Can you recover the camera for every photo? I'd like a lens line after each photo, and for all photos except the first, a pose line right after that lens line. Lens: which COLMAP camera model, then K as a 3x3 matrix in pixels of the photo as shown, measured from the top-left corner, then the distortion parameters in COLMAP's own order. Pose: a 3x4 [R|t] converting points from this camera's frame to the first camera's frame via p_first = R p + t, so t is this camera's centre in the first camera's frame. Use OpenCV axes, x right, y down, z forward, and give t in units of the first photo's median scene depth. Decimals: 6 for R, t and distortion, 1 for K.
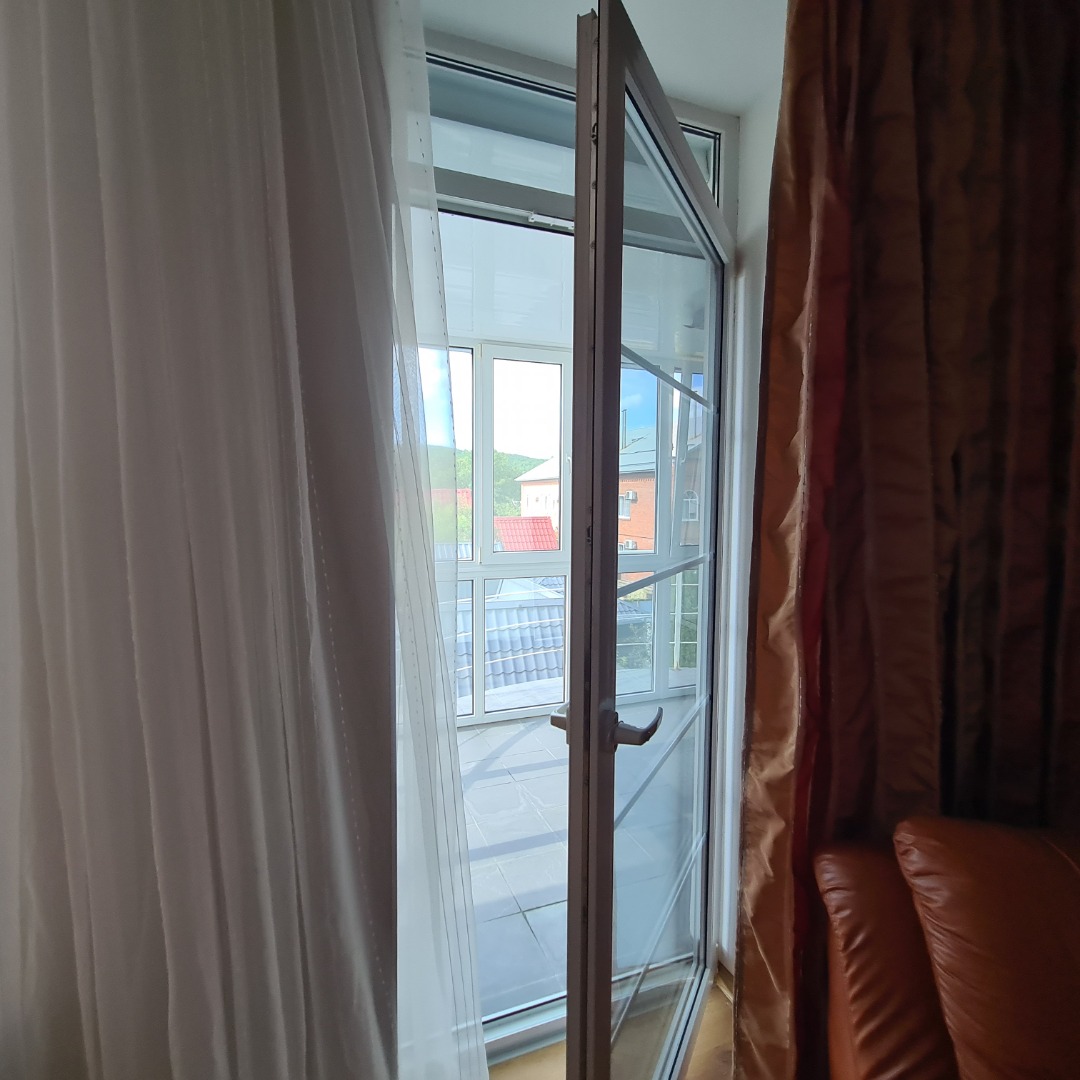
lens RADIAL K [[588.6, 0, 529.3], [0, 588.6, 532.6], [0, 0, 1]] dist [-0.003428, 0.001585]
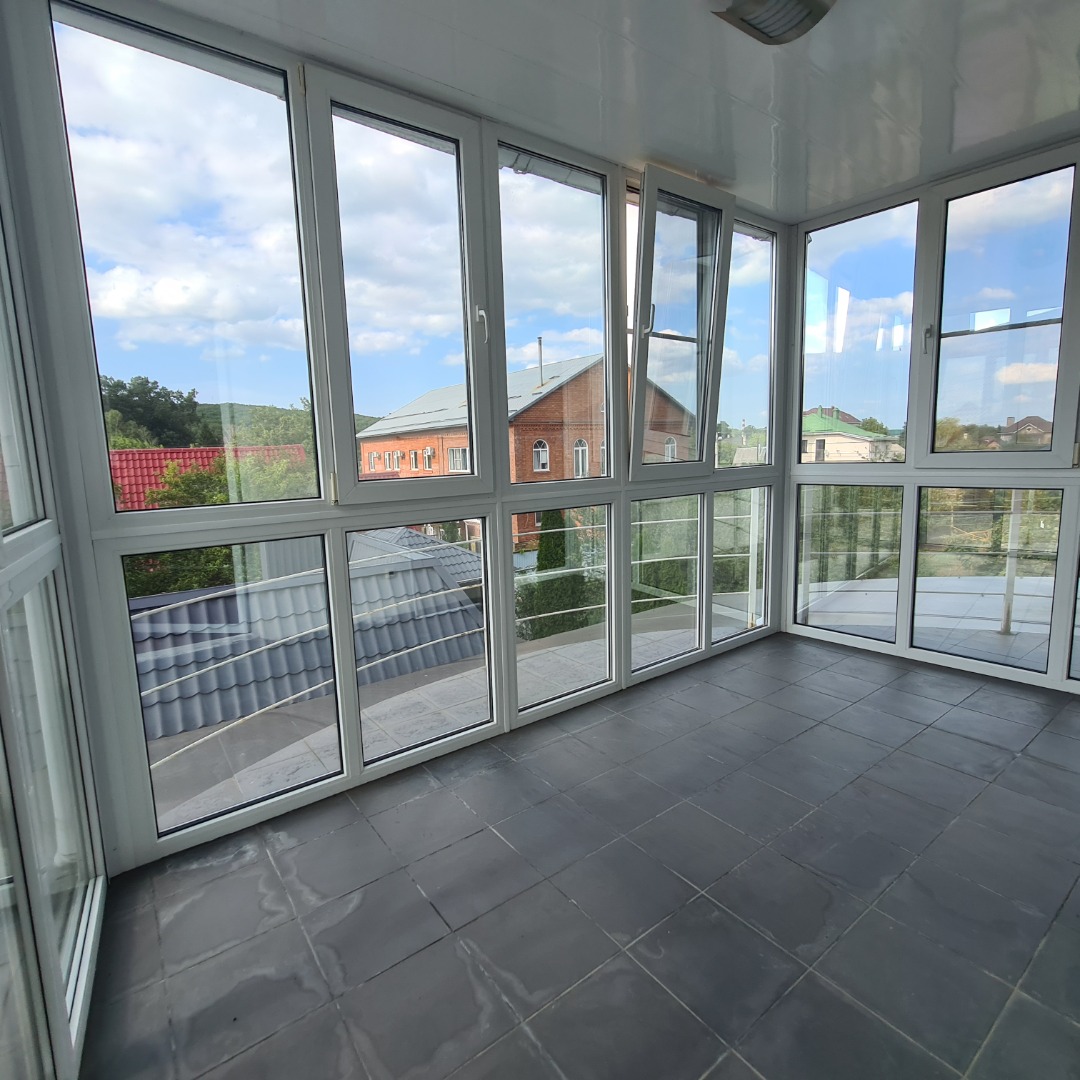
lens RADIAL K [[588.6, 0, 529.3], [0, 588.6, 532.6], [0, 0, 1]] dist [-0.003428, 0.001585]
pose [[0.964407, -0.072632, 0.254250, -0.049390], [0.054625, 0.995519, 0.077189, 0.046872], [-0.258717, -0.060553, 0.964053, 0.425699]]
